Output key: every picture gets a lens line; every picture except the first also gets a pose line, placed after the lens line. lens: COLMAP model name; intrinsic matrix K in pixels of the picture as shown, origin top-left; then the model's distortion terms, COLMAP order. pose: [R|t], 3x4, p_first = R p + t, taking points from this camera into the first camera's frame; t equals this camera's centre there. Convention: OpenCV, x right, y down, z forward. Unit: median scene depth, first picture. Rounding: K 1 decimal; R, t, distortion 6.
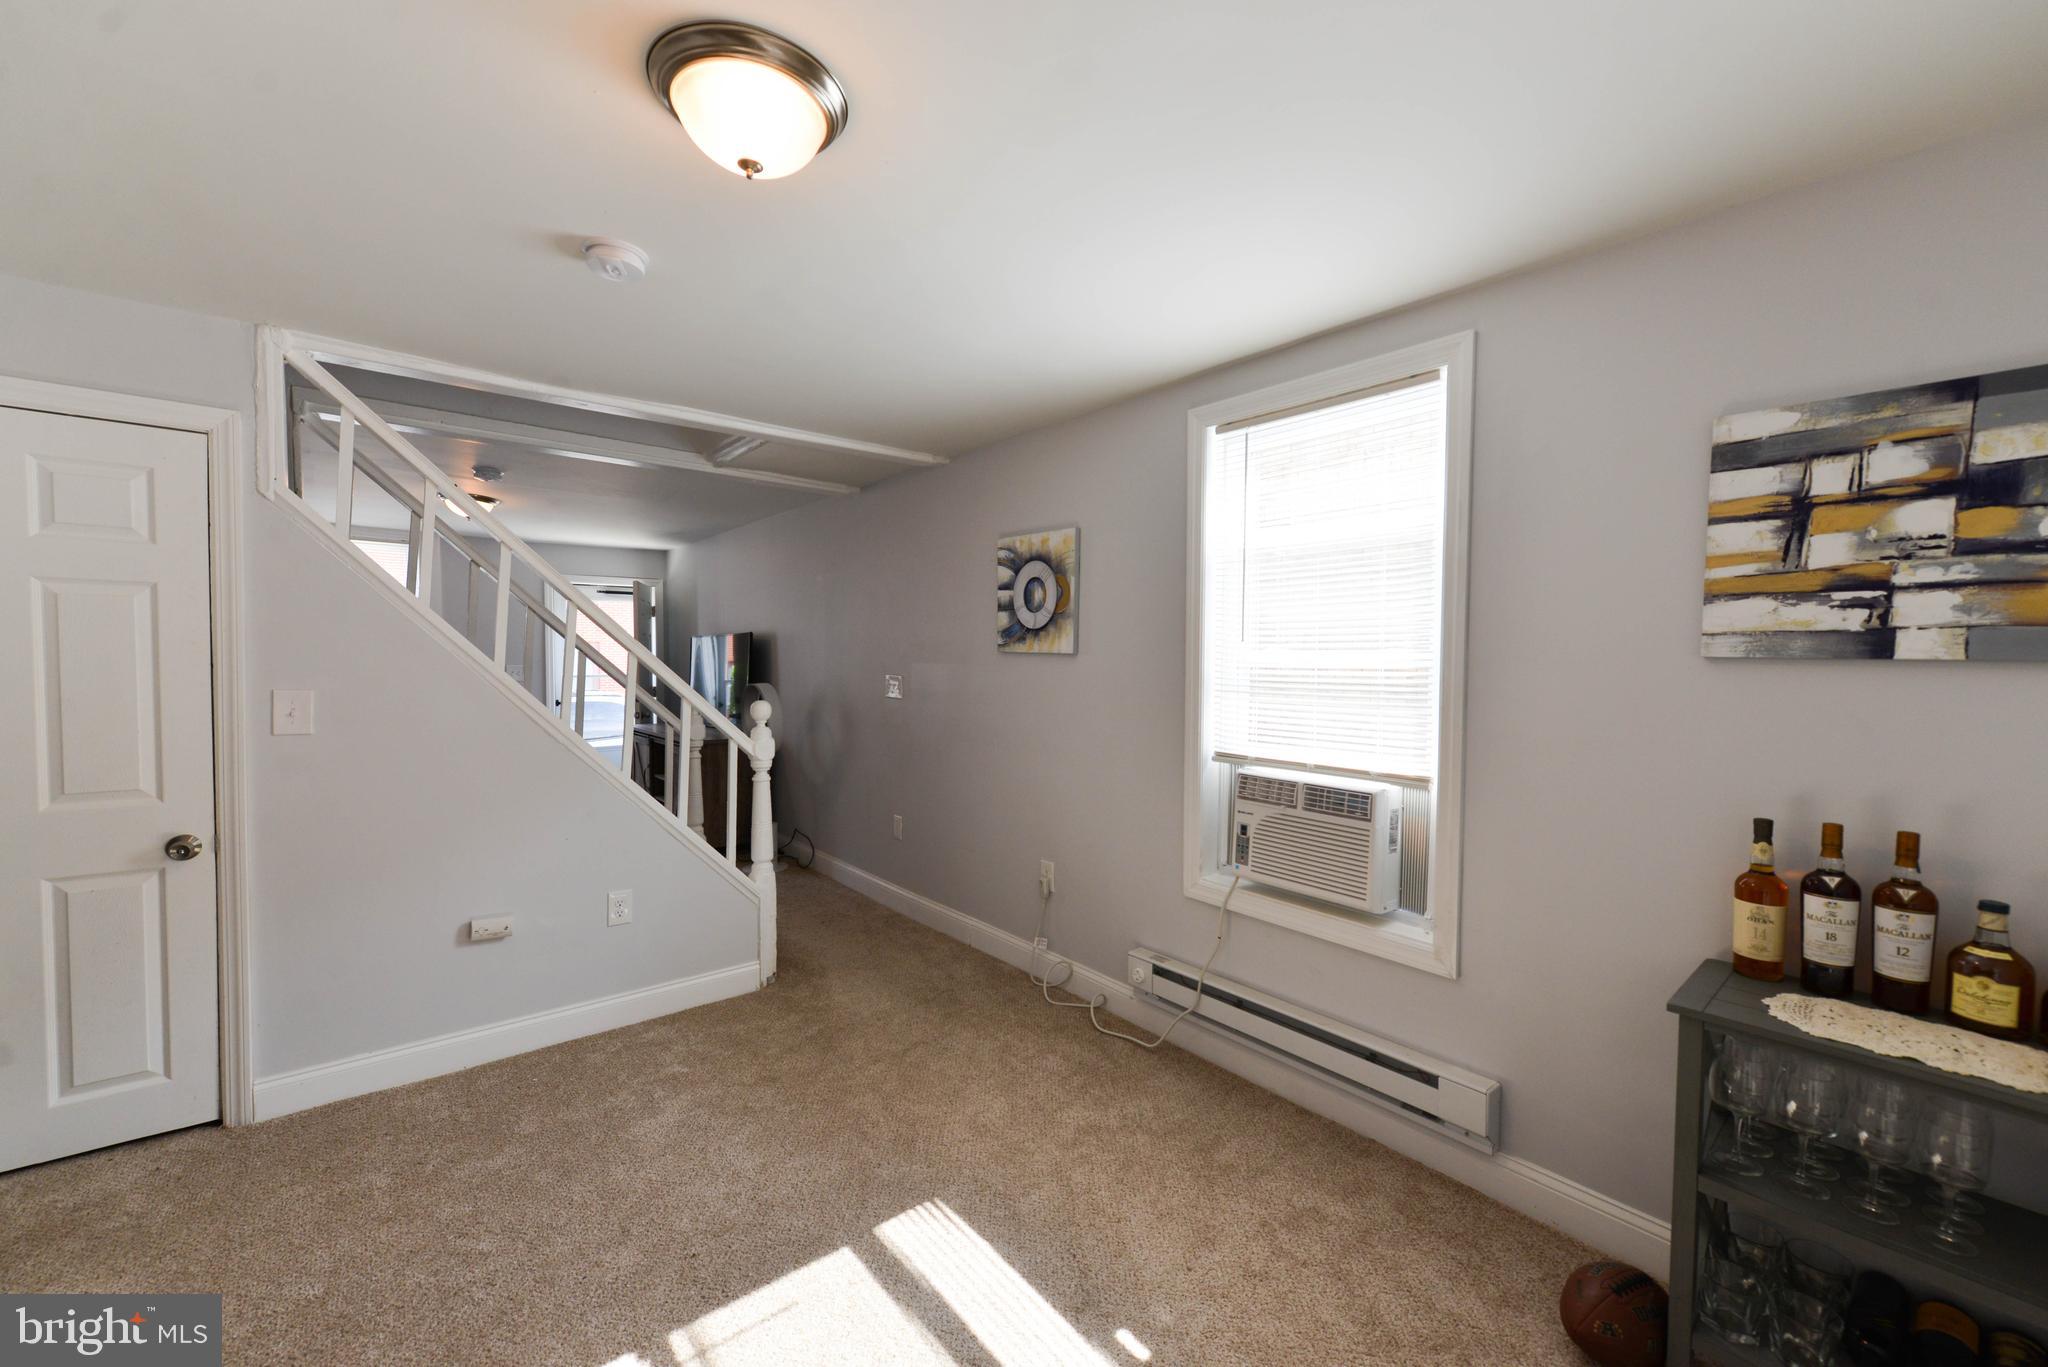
lens RADIAL K [[808.1, 0, 1020.5], [0, 808.1, 685.0], [0, 0, 1]] dist [0.015433, -0.004355]
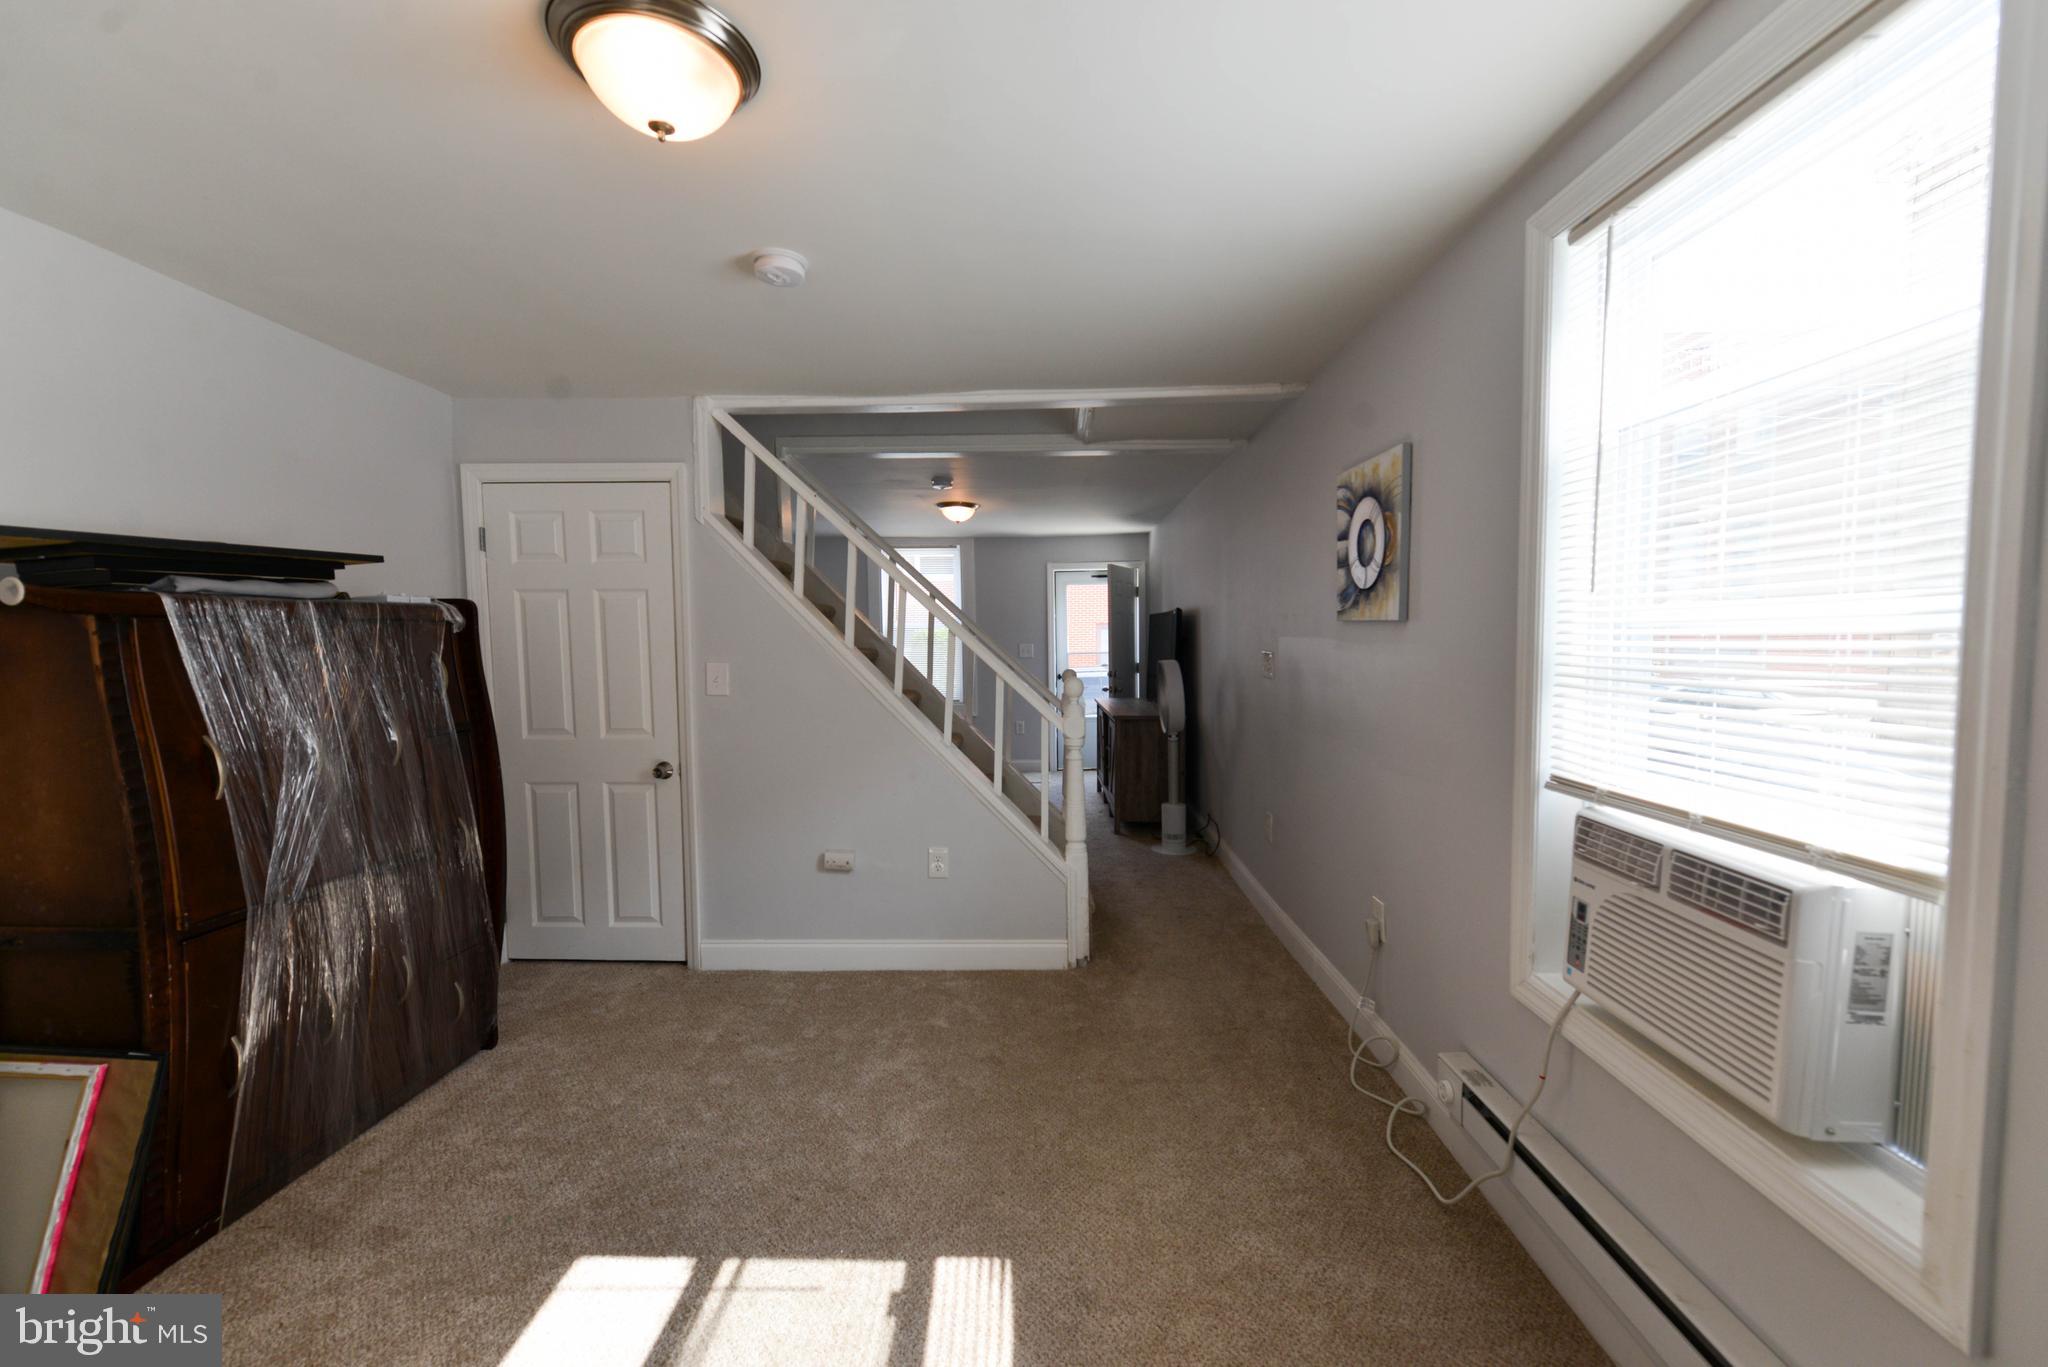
lens RADIAL K [[808.1, 0, 1020.5], [0, 808.1, 685.0], [0, 0, 1]] dist [0.015433, -0.004355]
pose [[0.756097, 0.024727, -0.653993, 0.336887], [-0.006066, 0.999508, 0.030778, -0.001788], [0.654432, -0.019304, 0.755875, 0.274625]]
